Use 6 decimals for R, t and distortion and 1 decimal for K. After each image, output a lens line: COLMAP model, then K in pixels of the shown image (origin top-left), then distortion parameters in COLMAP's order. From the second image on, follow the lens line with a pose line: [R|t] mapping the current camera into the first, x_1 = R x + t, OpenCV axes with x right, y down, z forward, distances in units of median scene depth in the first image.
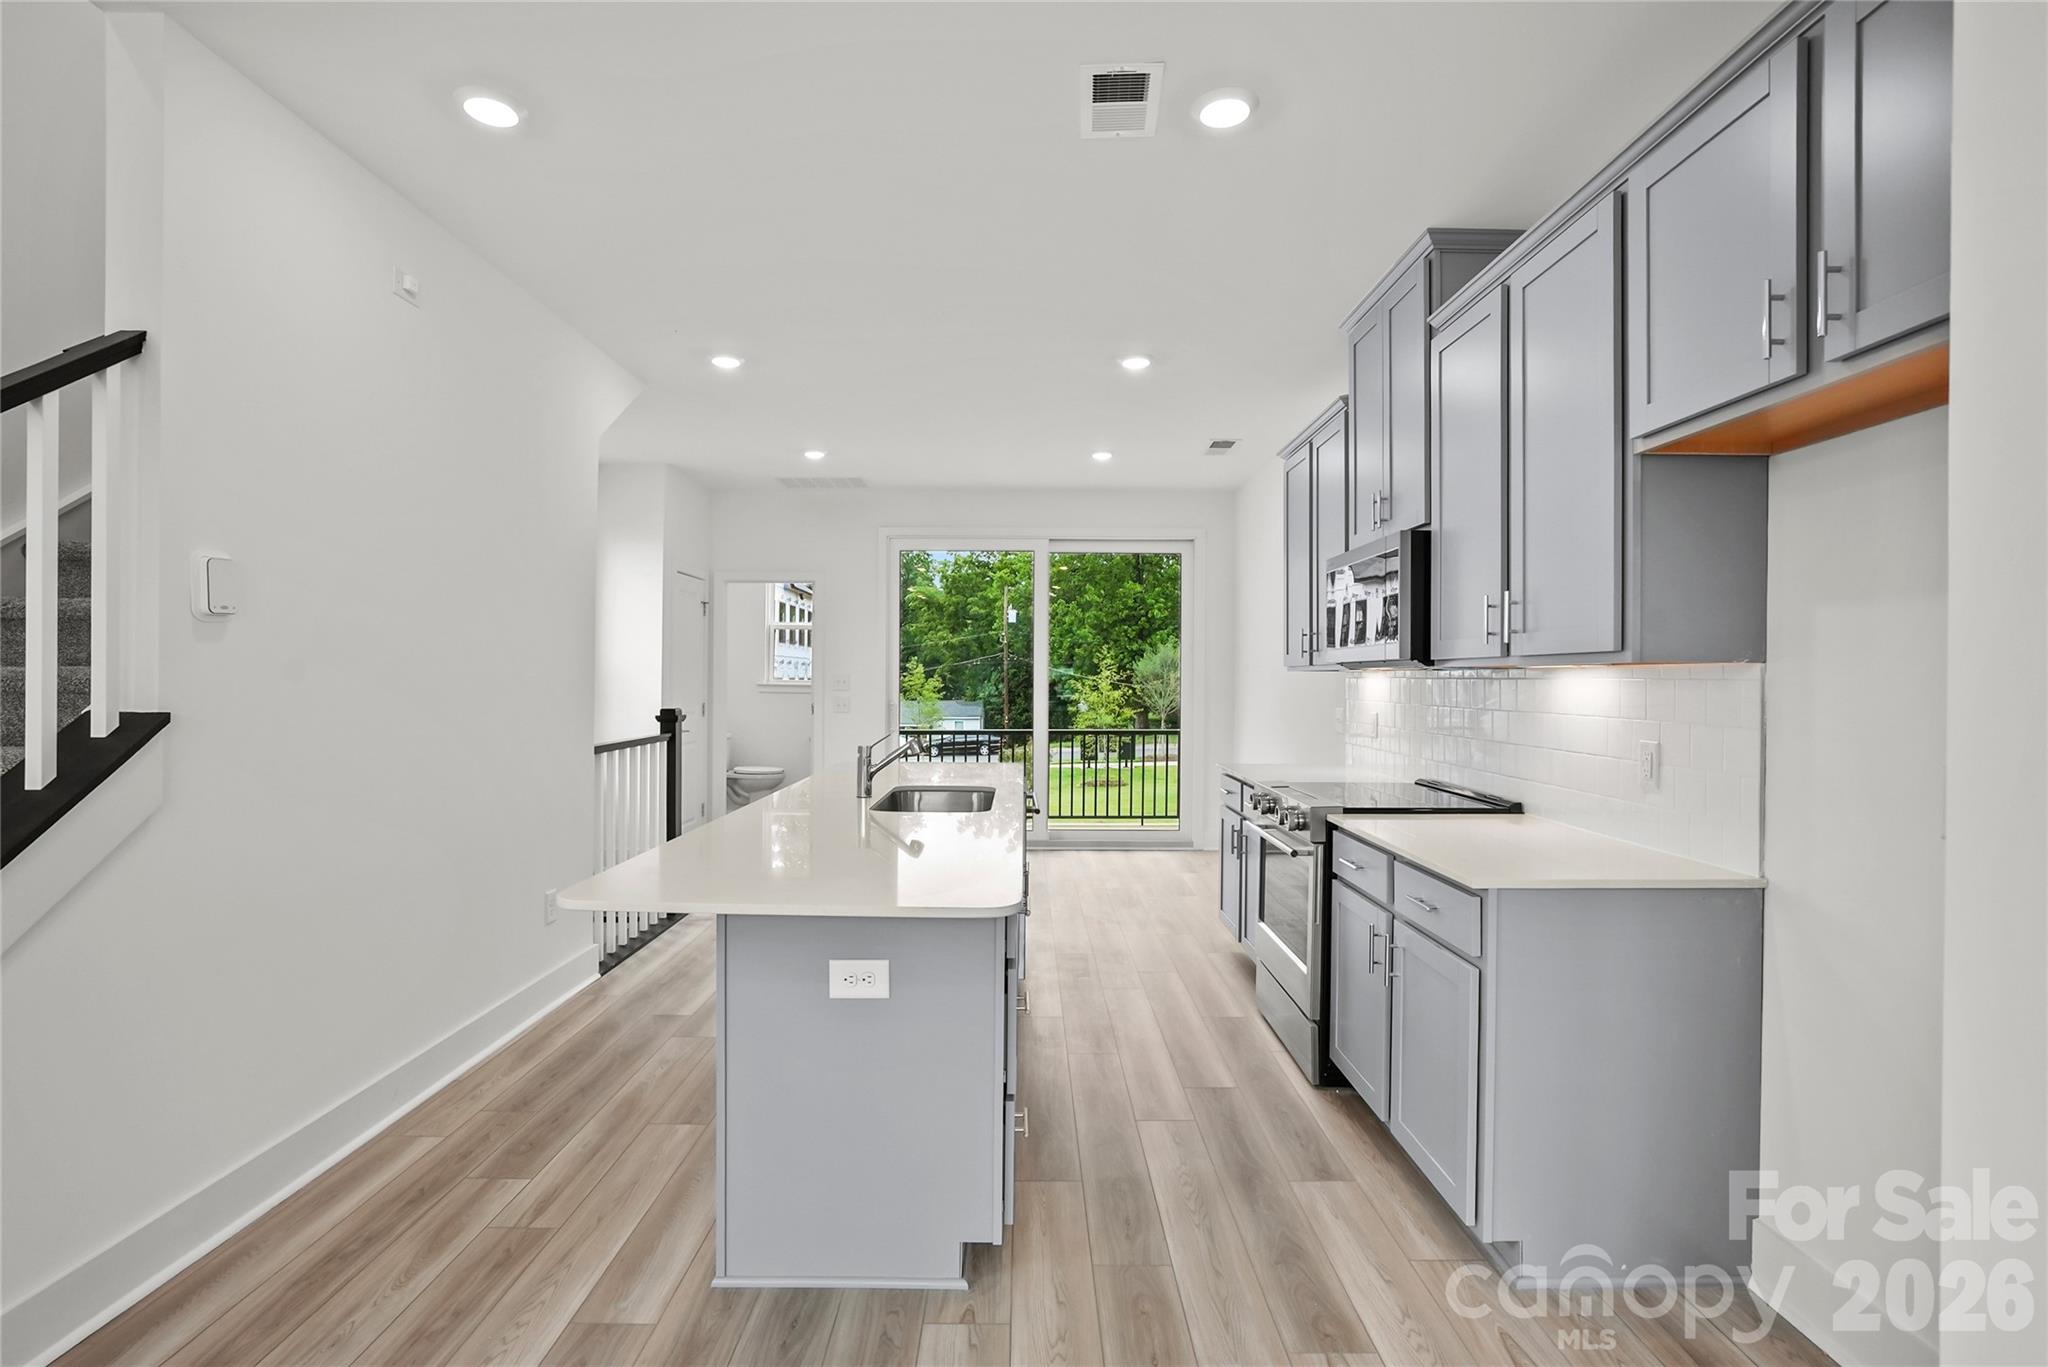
lens RADIAL K [[953.7, 0, 1016.3], [0, 953.7, 675.1], [0, 0, 1]] dist [-0.065145, 0.047165]
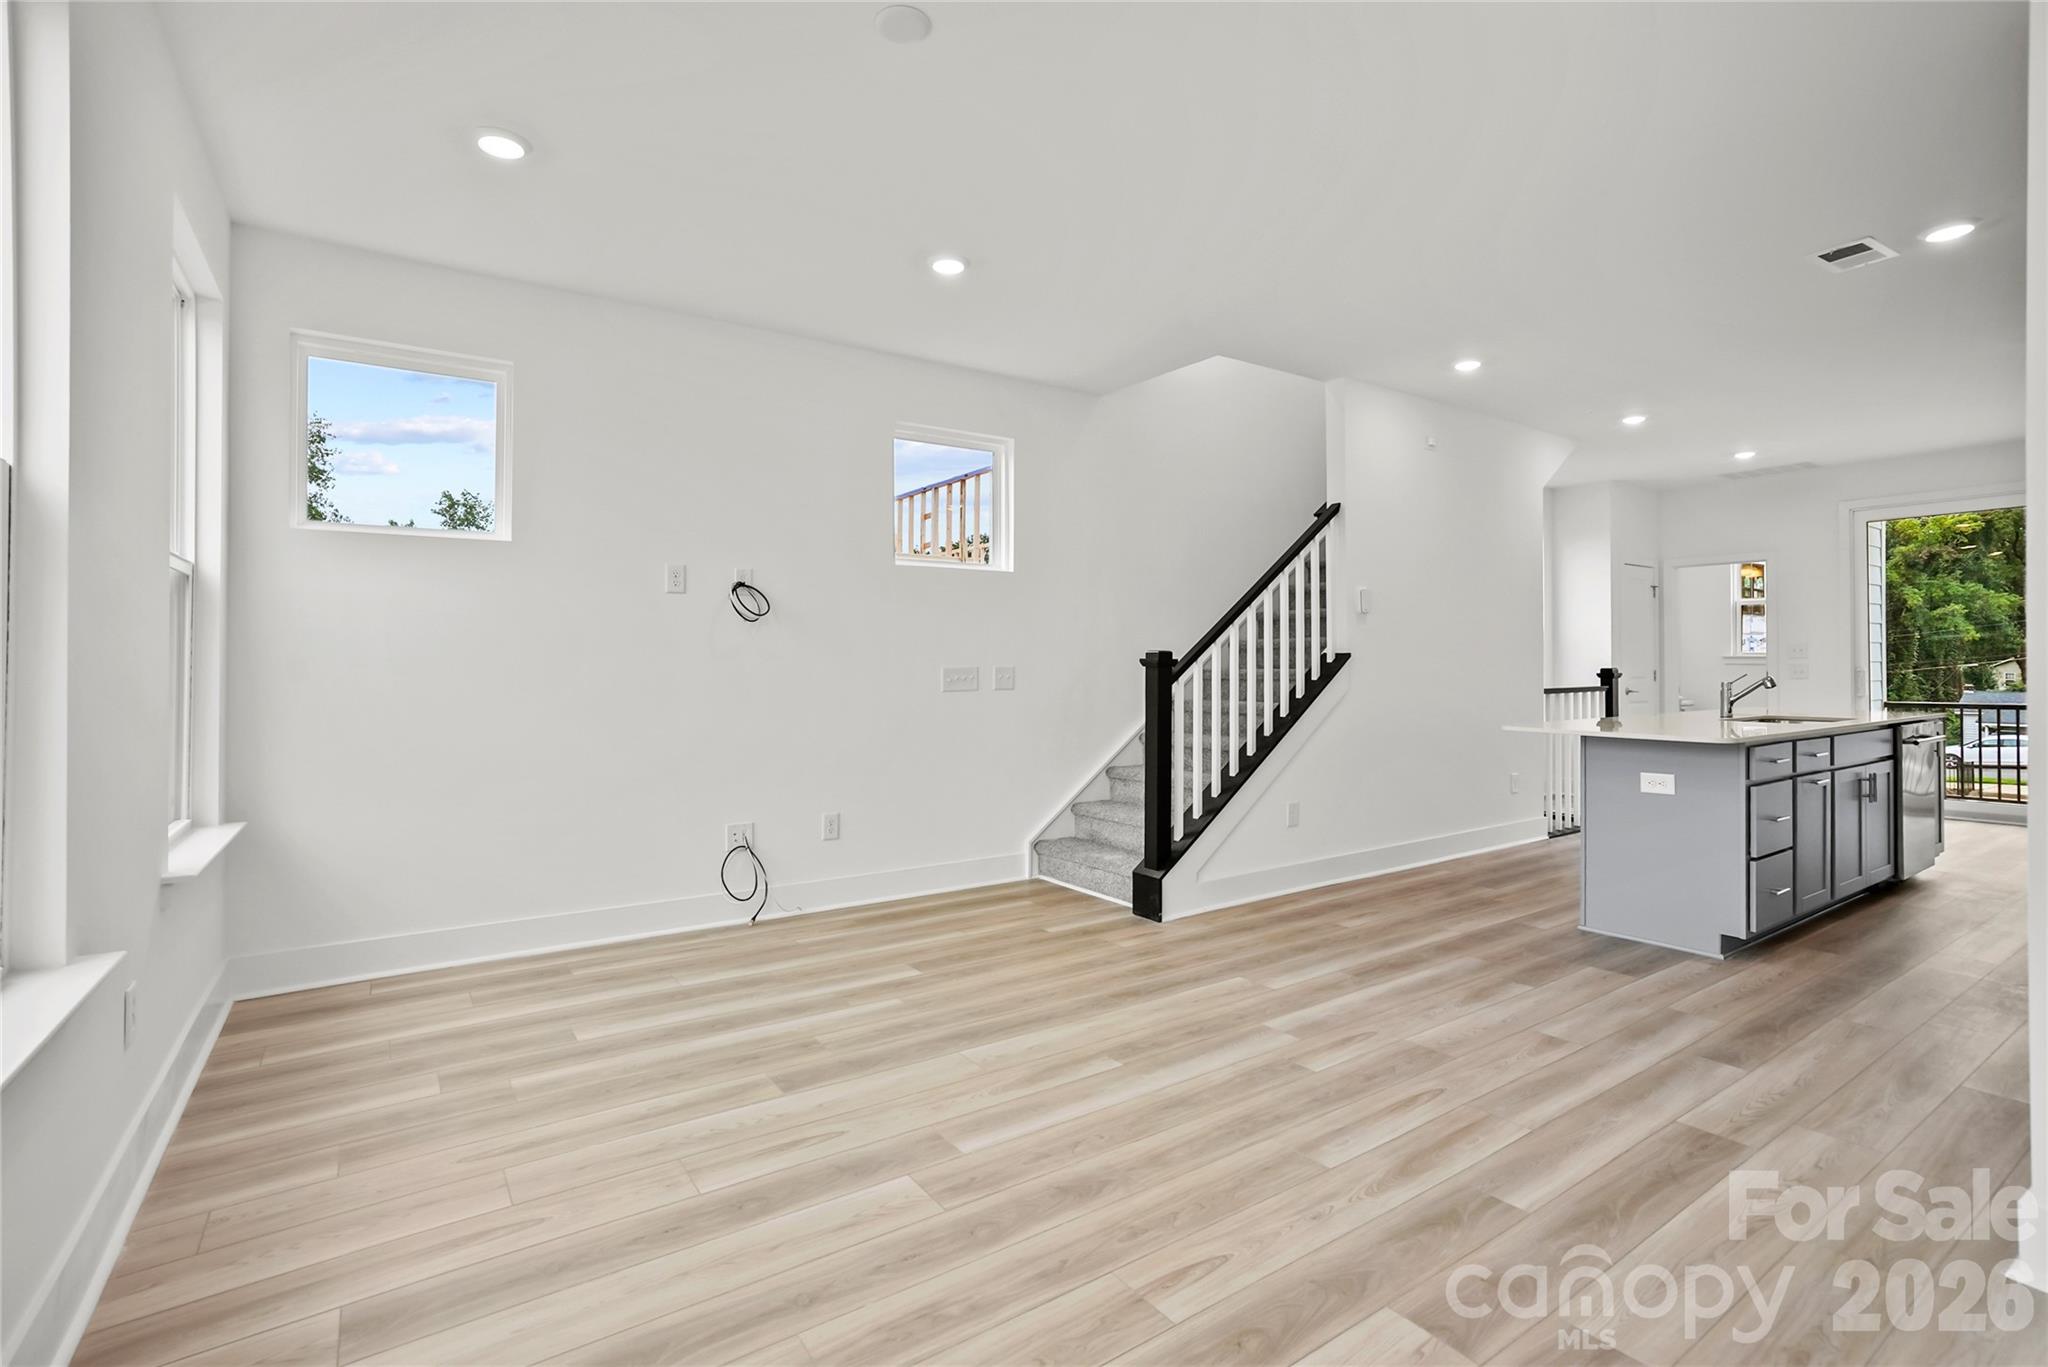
lens RADIAL K [[933.5, 0, 1028.4], [0, 933.5, 654.9], [0, 0, 1]] dist [-0.012966, 0.000089]
pose [[0.566201, -0.015593, -0.824120, 0.406927], [0.007830, 0.999878, -0.013539, 0.043808], [0.824230, 0.001213, 0.566254, -0.688906]]
